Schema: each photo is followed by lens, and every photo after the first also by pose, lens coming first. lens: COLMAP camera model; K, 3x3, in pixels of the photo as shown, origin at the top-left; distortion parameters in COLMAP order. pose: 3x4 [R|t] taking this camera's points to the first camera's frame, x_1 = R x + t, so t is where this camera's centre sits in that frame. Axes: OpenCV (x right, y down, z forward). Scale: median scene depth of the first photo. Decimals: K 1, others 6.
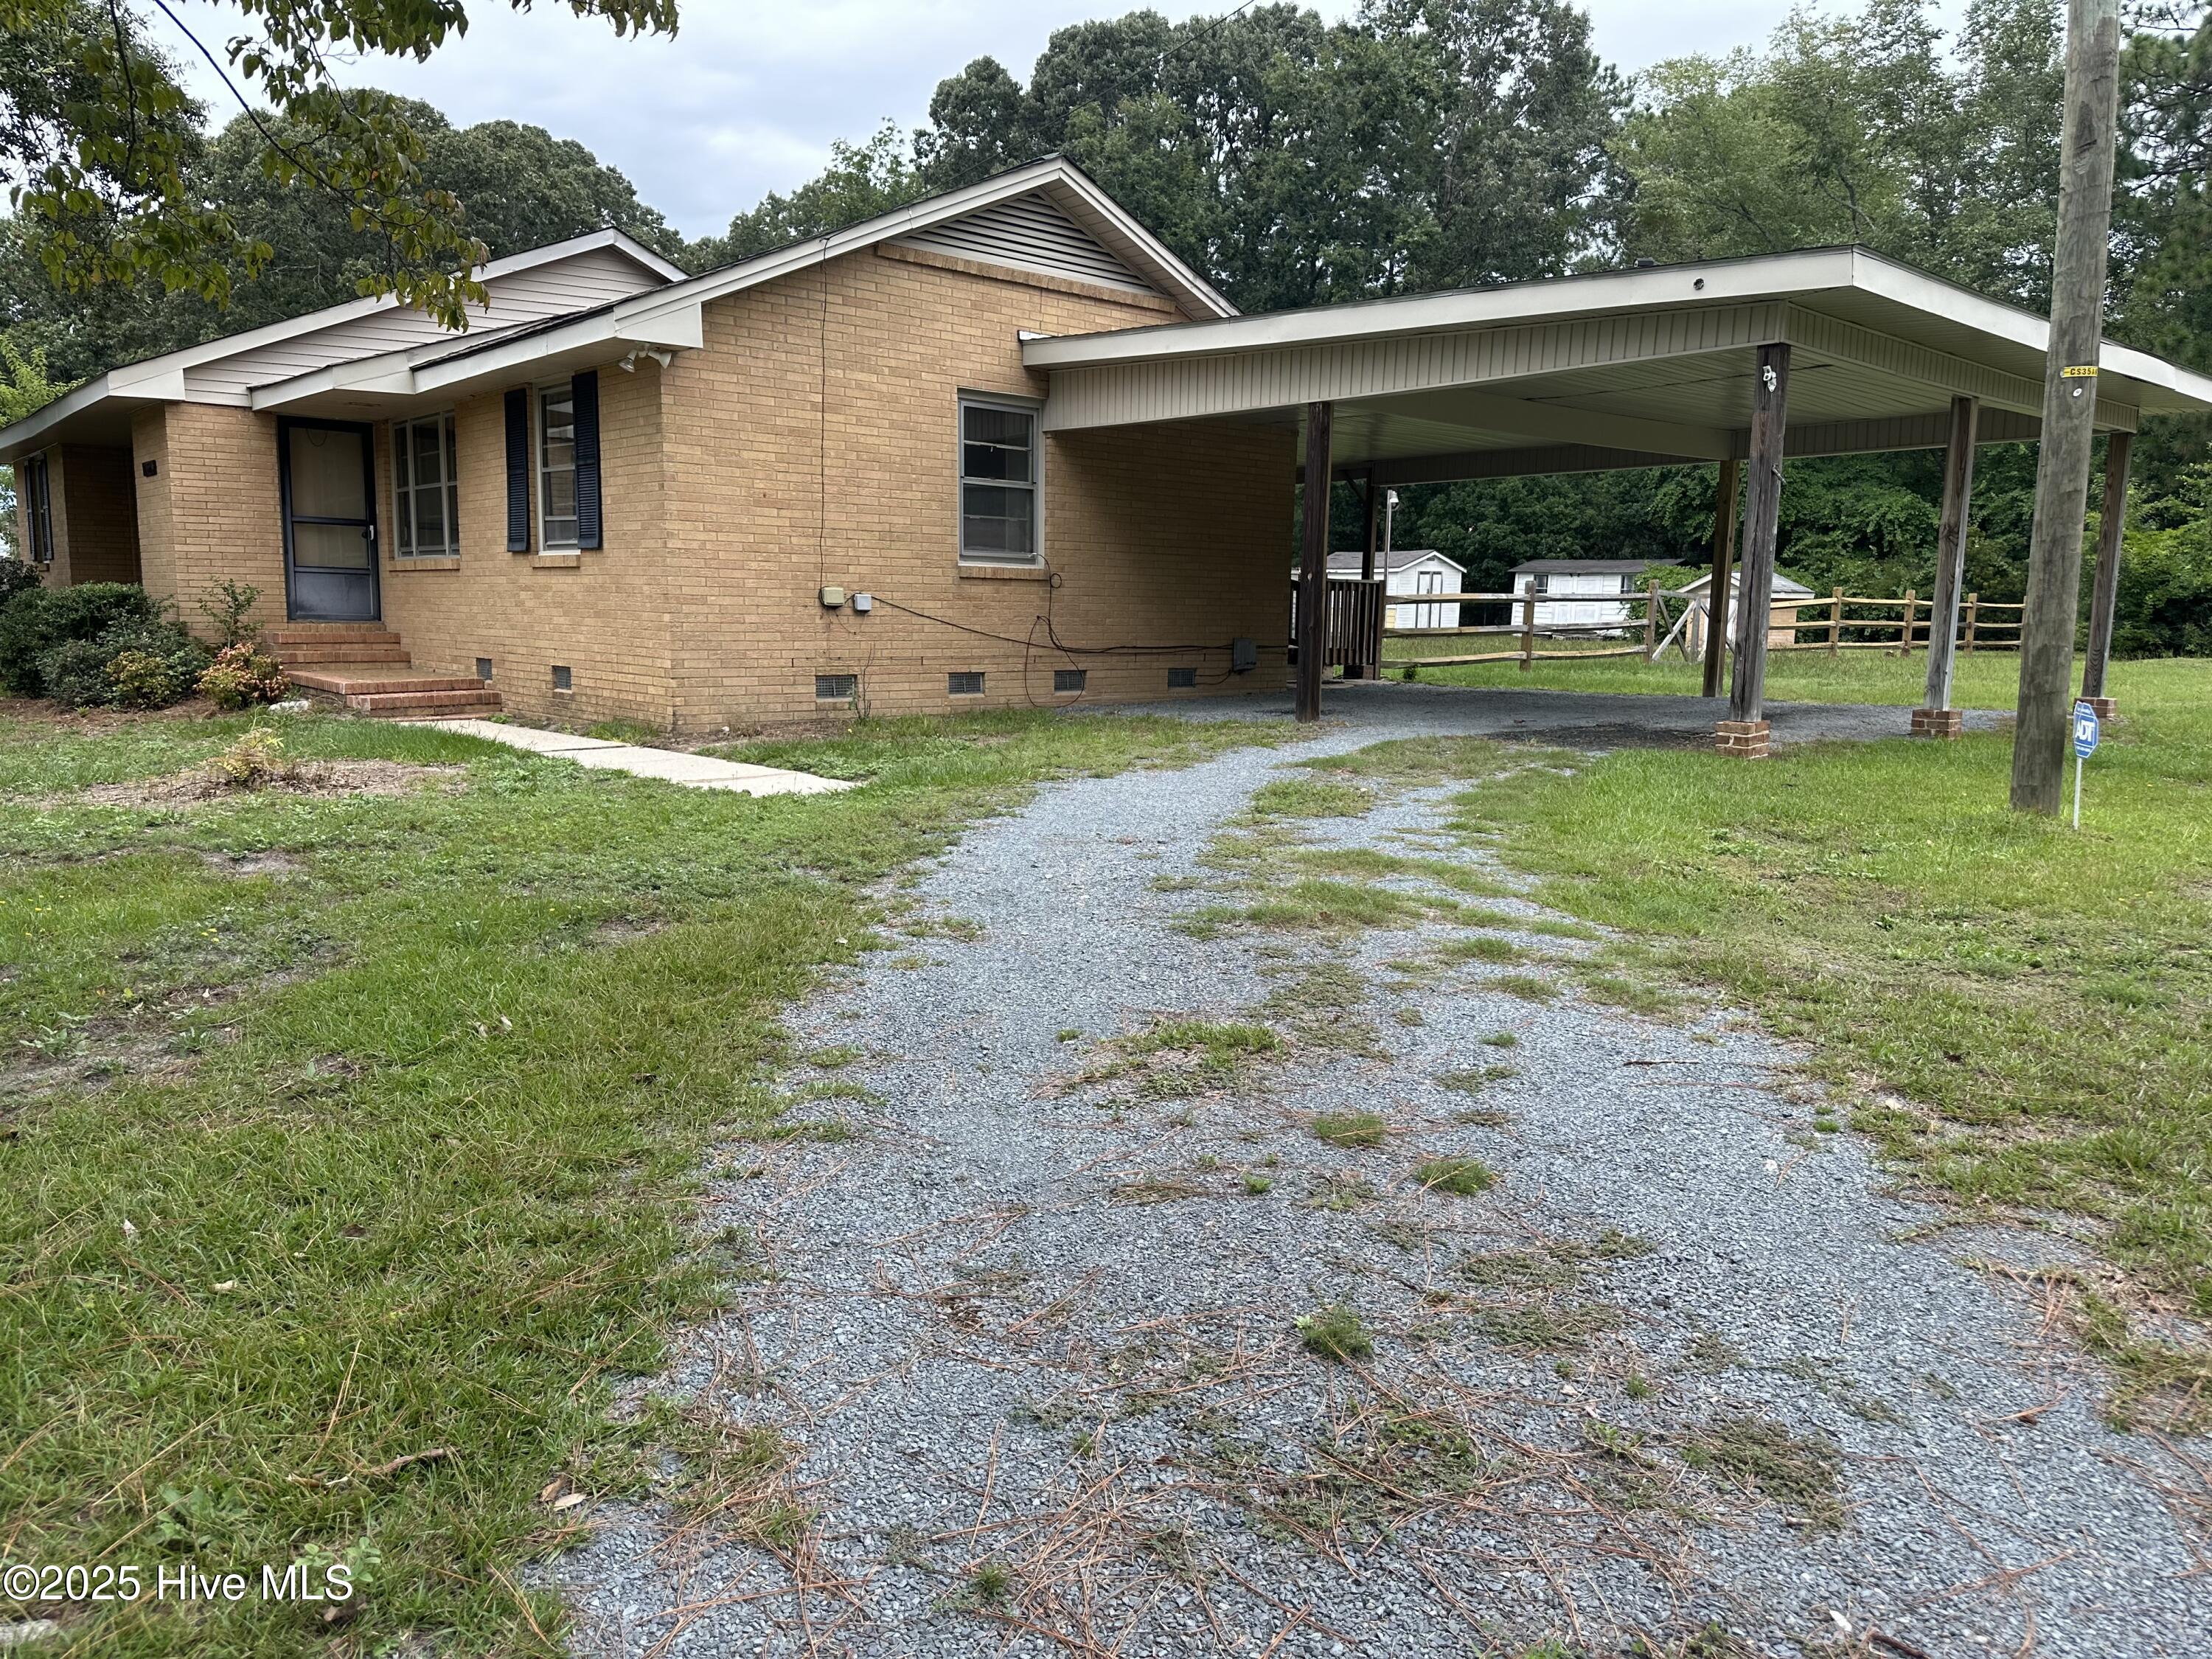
lens RADIAL K [[1535.7, 0, 1129.8], [0, 1535.7, 819.5], [0, 0, 1]] dist [0.049459, -0.057696]
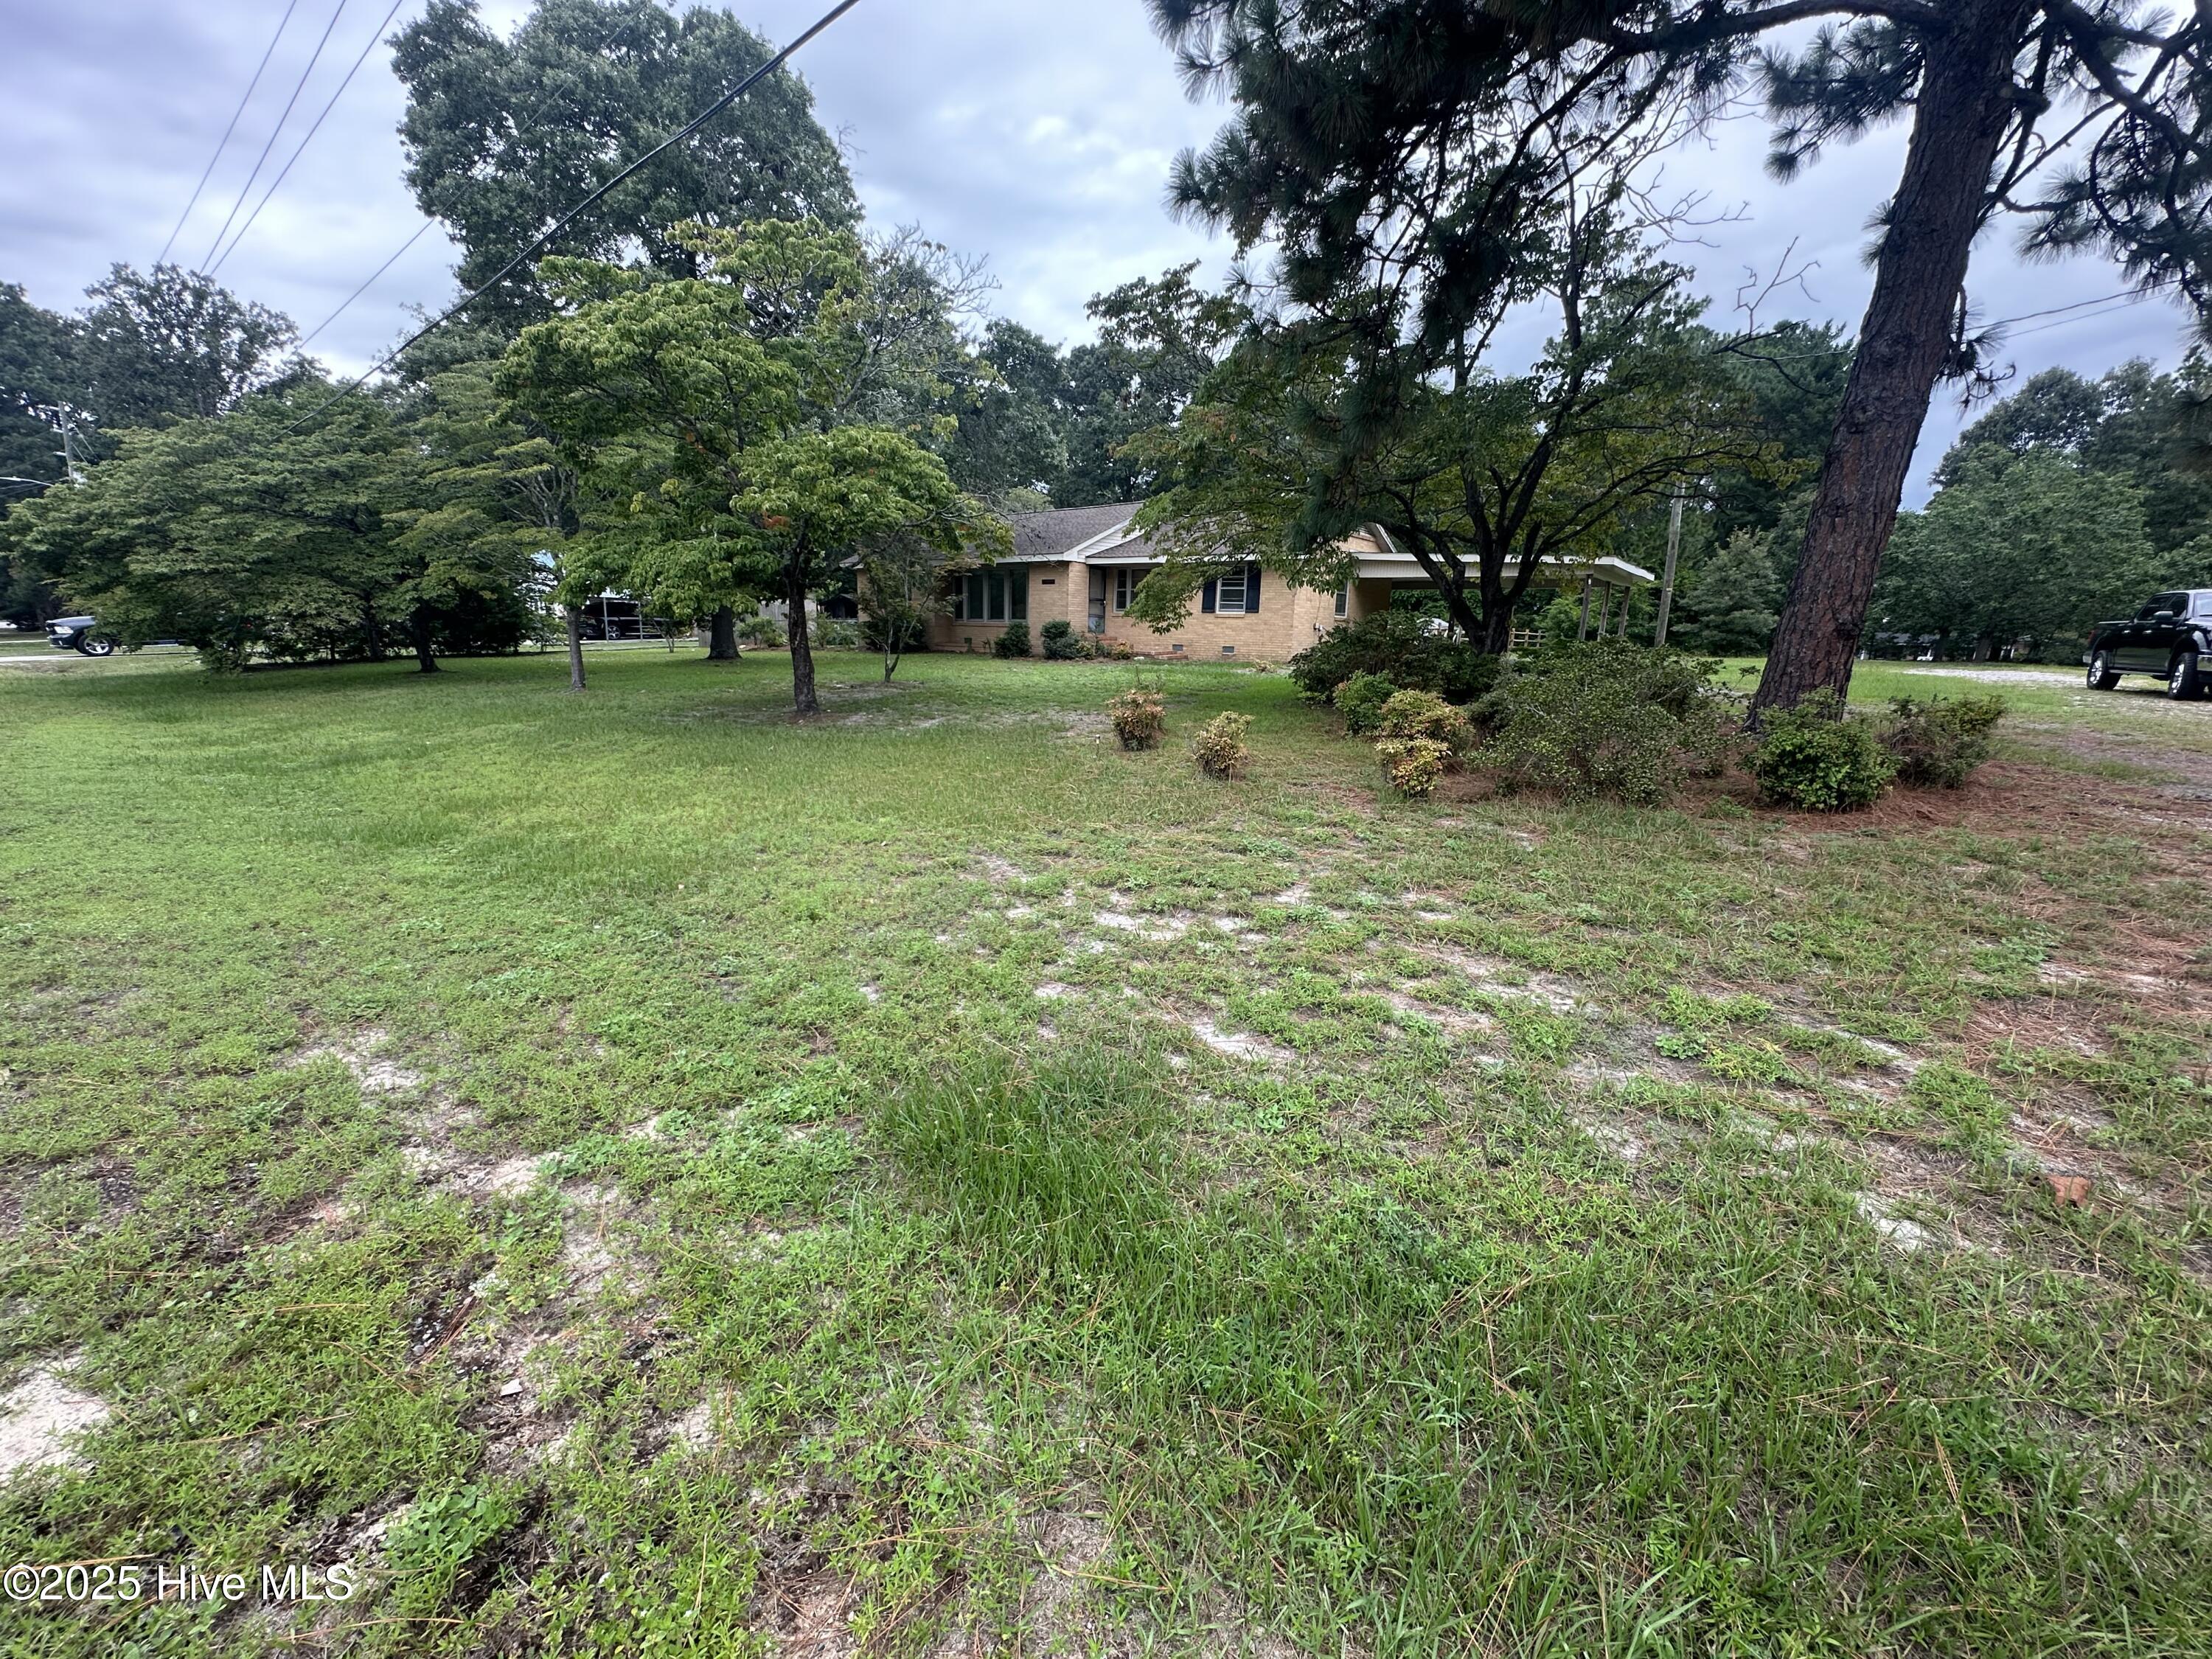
lens RADIAL K [[889.8, 0, 1106.0], [0, 889.8, 829.5], [0, 0, 1]] dist [-0.001539, 0.000223]
pose [[0.982254, -0.032883, 0.184652, -0.300962], [0.017906, 0.996455, 0.082200, 0.040675], [-0.186701, -0.077435, 0.979360, -0.269660]]
